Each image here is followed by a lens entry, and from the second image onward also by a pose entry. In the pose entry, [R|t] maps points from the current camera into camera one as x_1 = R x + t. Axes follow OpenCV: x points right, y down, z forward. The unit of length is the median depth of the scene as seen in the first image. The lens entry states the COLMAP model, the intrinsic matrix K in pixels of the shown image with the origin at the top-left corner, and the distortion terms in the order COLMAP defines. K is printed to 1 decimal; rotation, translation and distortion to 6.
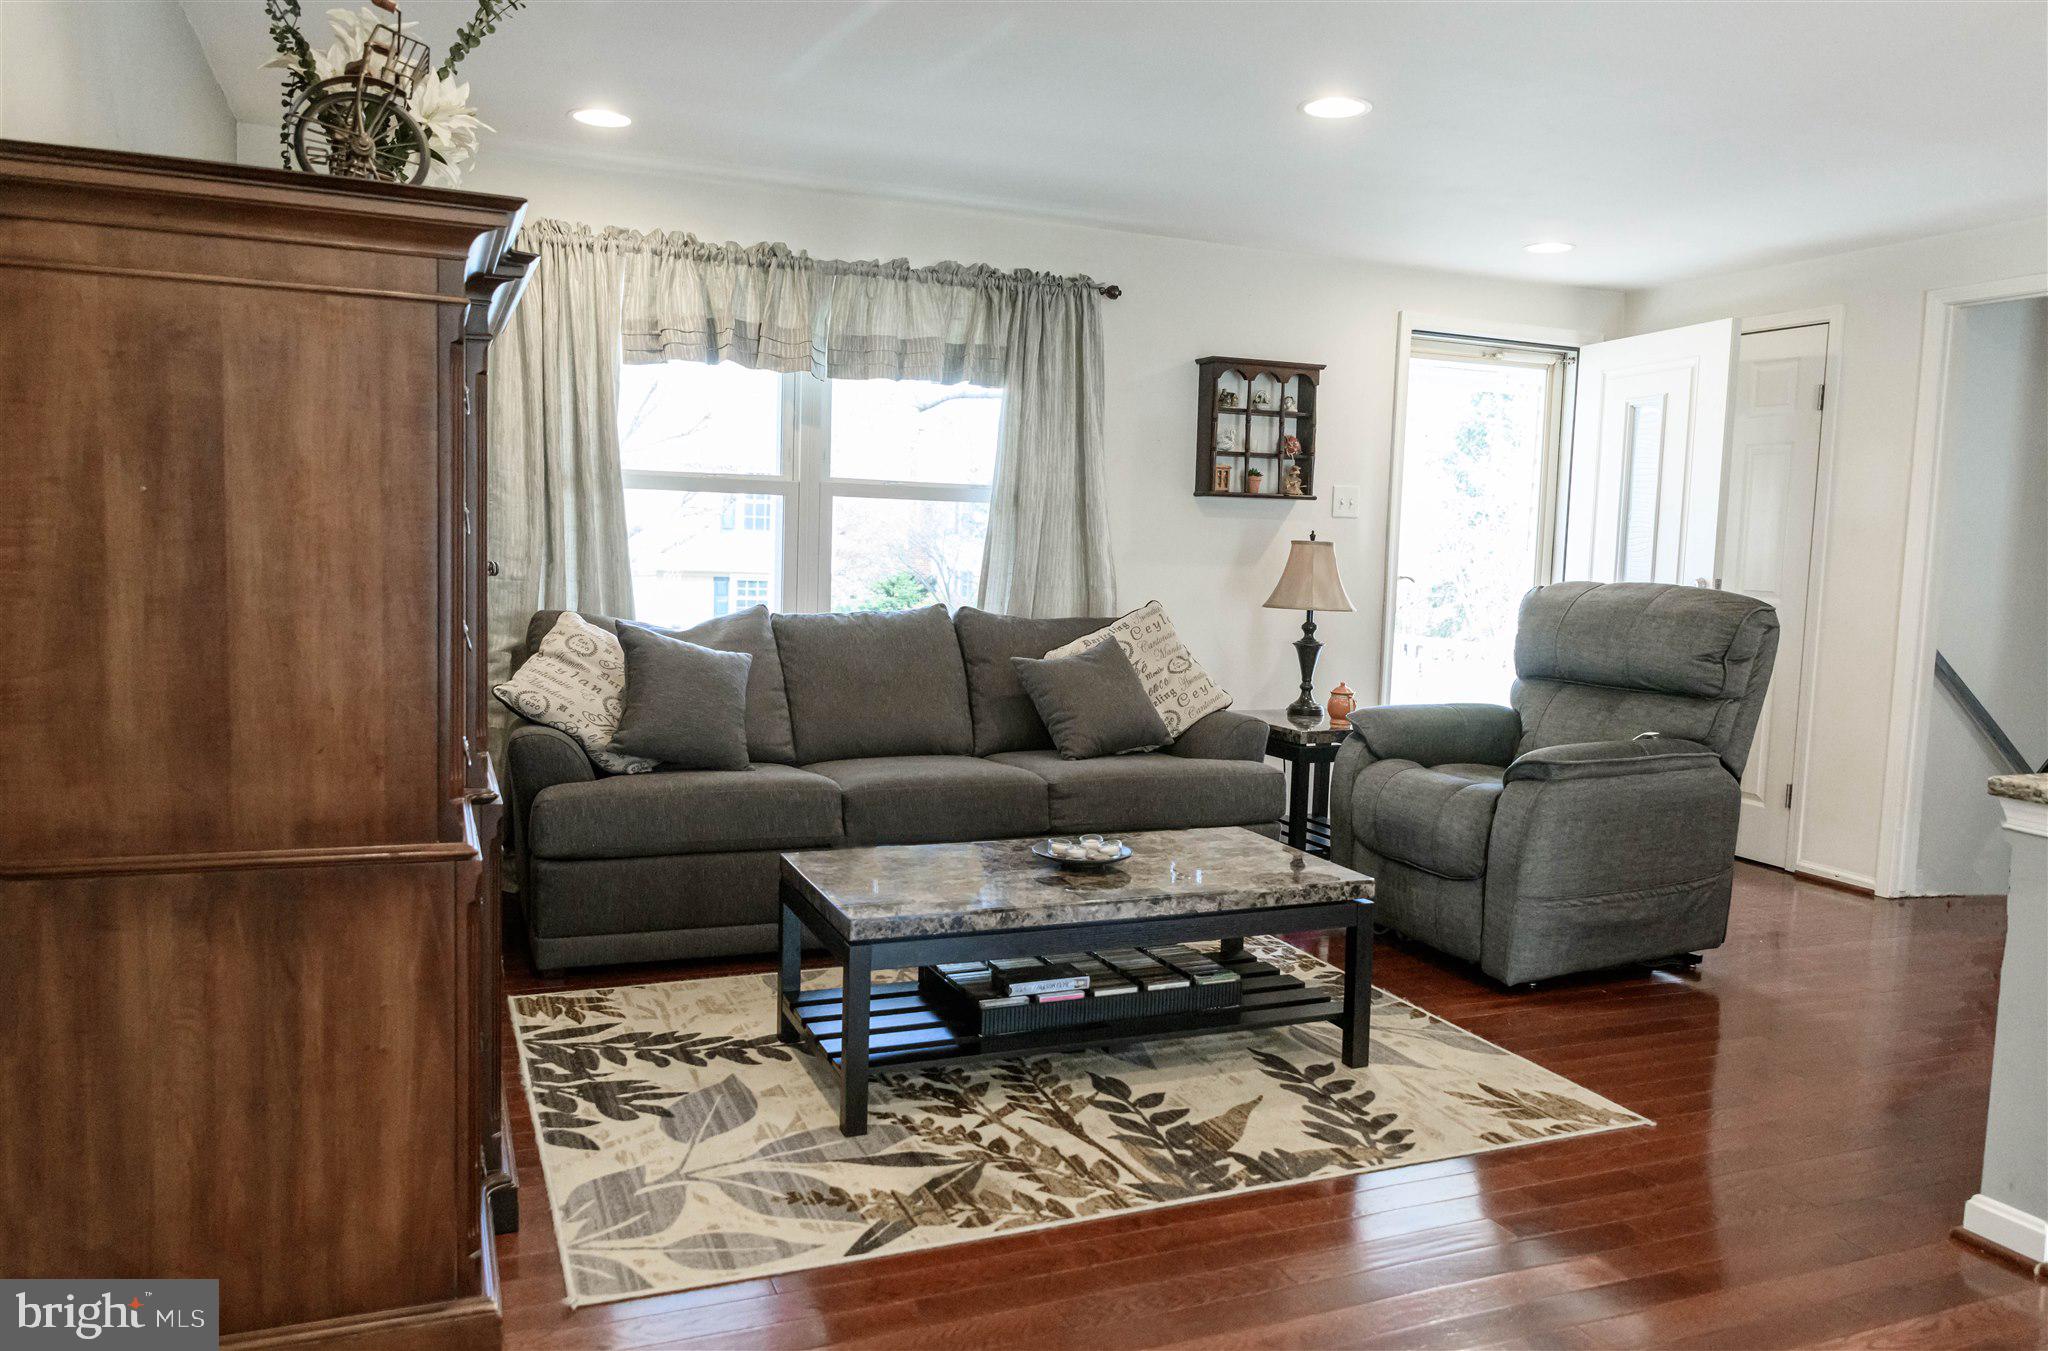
lens RADIAL K [[1478.1, 0, 1028.5], [0, 1478.1, 683.2], [0, 0, 1]] dist [-0.005668, -0.003818]
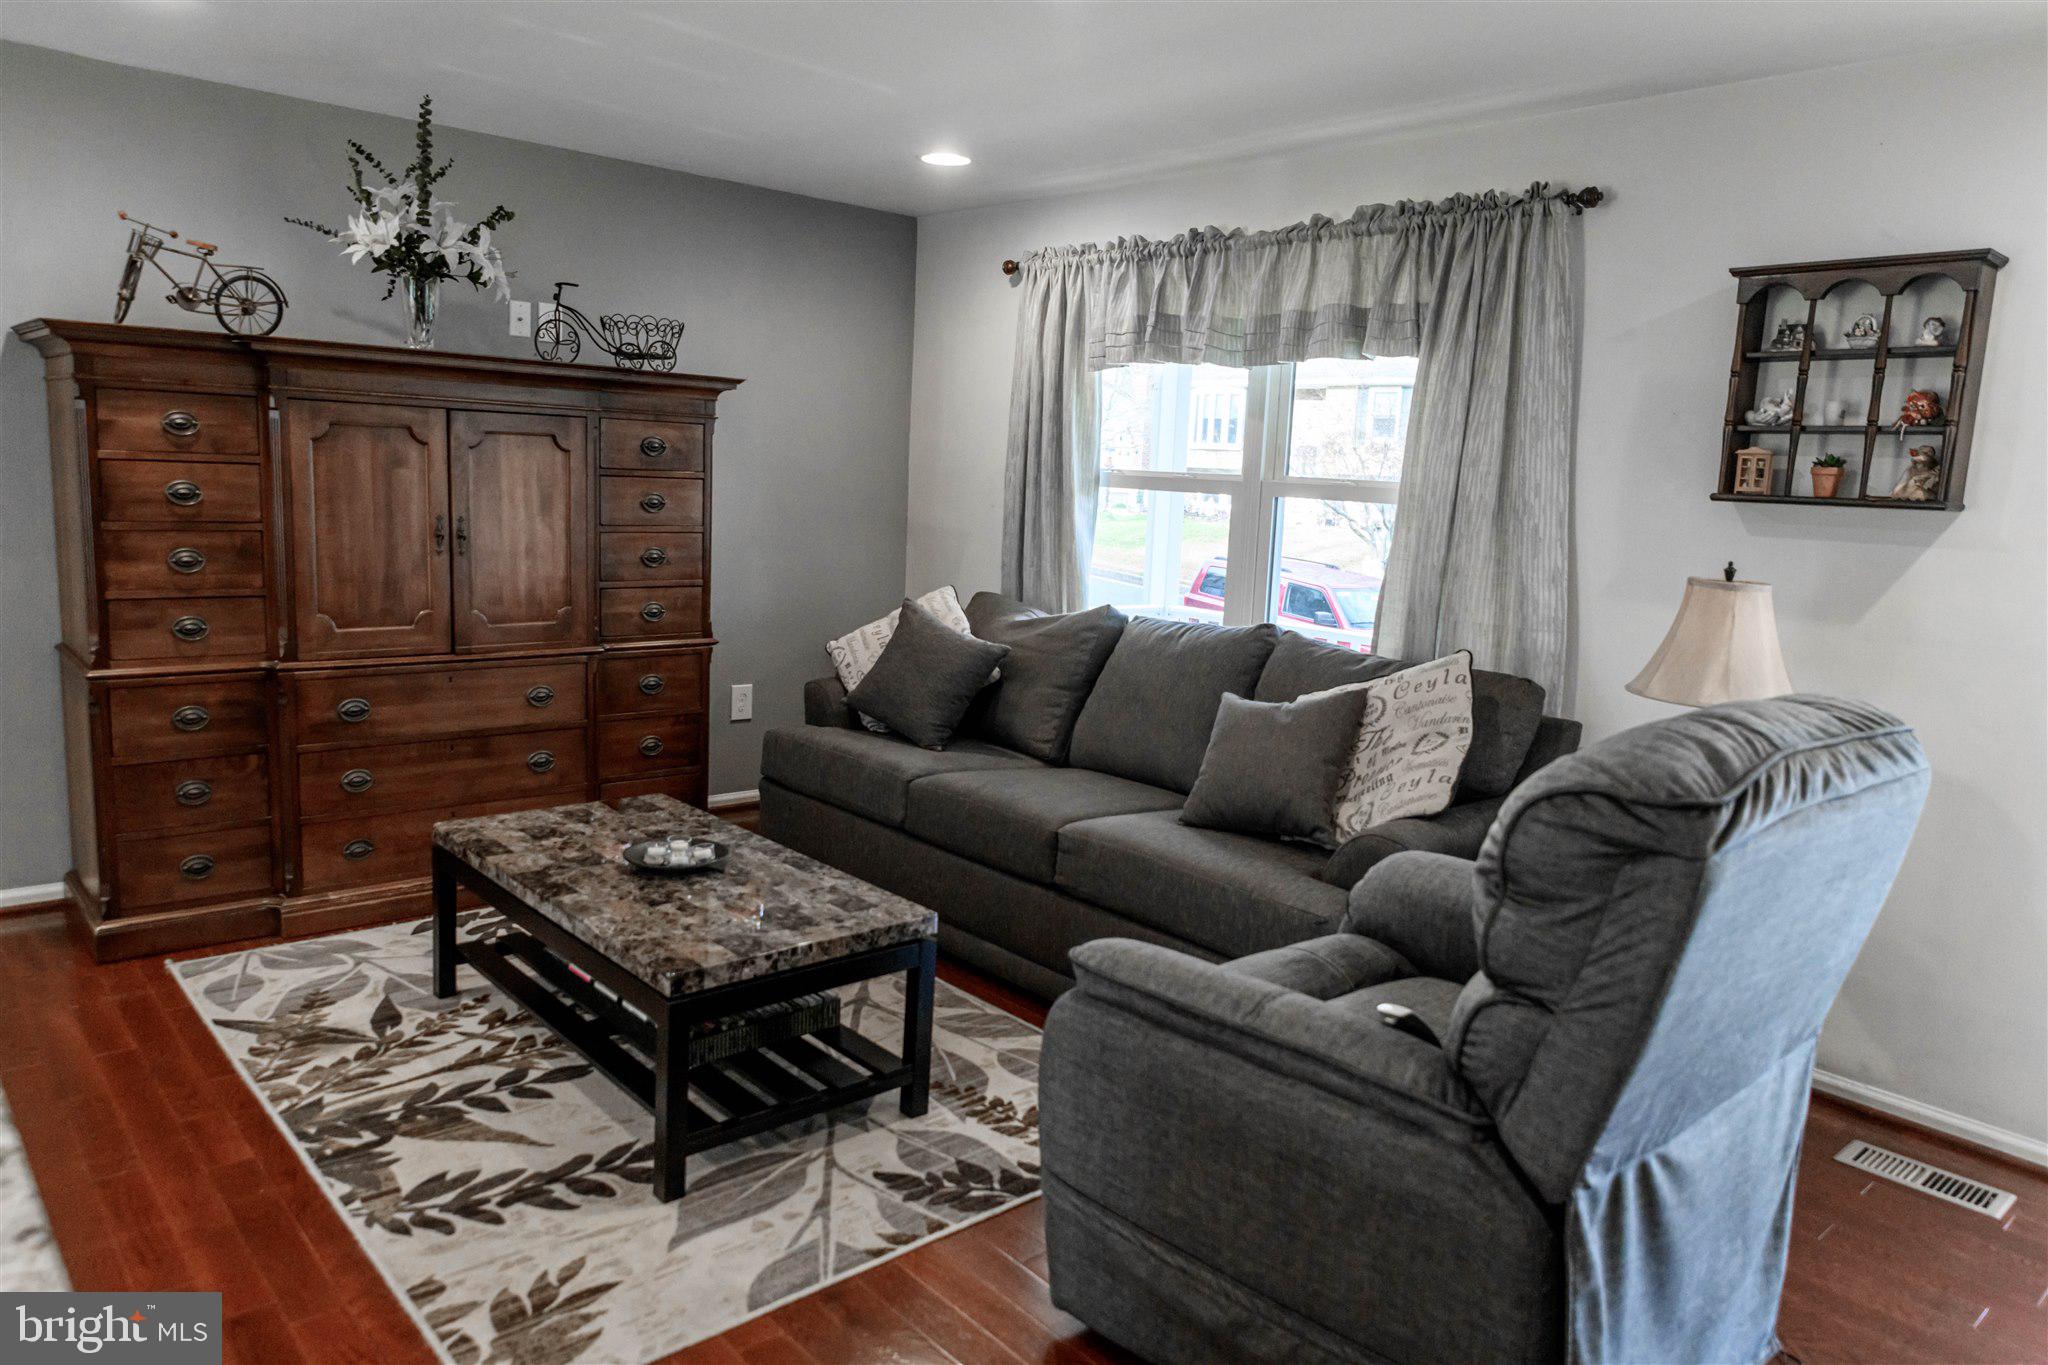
lens RADIAL K [[1376.6, 0, 1023.6], [0, 1376.6, 679.1], [0, 0, 1]] dist [0.002480, 0.001702]
pose [[0.314909, 0.130212, -0.940147, 1.049157], [-0.128646, 0.987259, 0.093646, -0.128024], [0.940363, 0.091456, 0.327648, 1.001172]]
